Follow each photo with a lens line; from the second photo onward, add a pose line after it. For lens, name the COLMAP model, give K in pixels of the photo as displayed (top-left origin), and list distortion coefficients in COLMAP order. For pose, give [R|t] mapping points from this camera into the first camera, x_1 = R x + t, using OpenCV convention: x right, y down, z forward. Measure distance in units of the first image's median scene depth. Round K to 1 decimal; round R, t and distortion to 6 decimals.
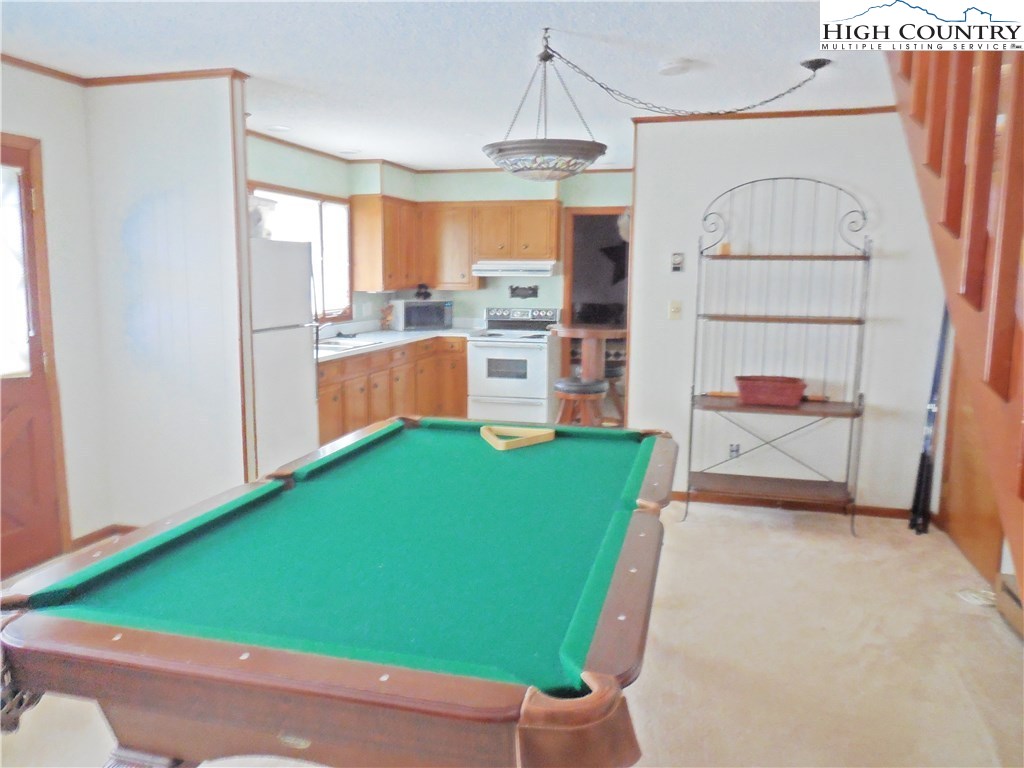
lens RADIAL K [[768.4, 0, 508.5], [0, 768.4, 384.1], [0, 0, 1]] dist [-0.018750, 0.011560]
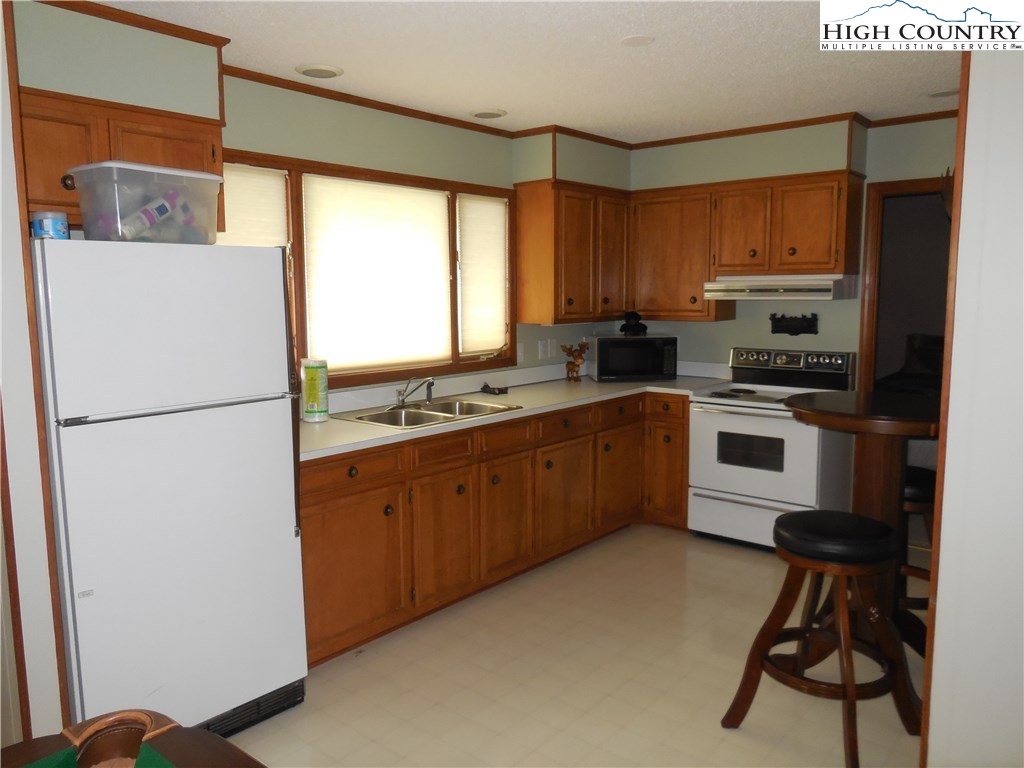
lens RADIAL K [[768.4, 0, 508.5], [0, 768.4, 384.1], [0, 0, 1]] dist [-0.018750, 0.011560]
pose [[0.904981, 0.037692, -0.423778, 0.079859], [-0.048523, 0.998712, -0.014794, -0.054045], [0.422675, 0.033951, 0.905645, 0.358256]]
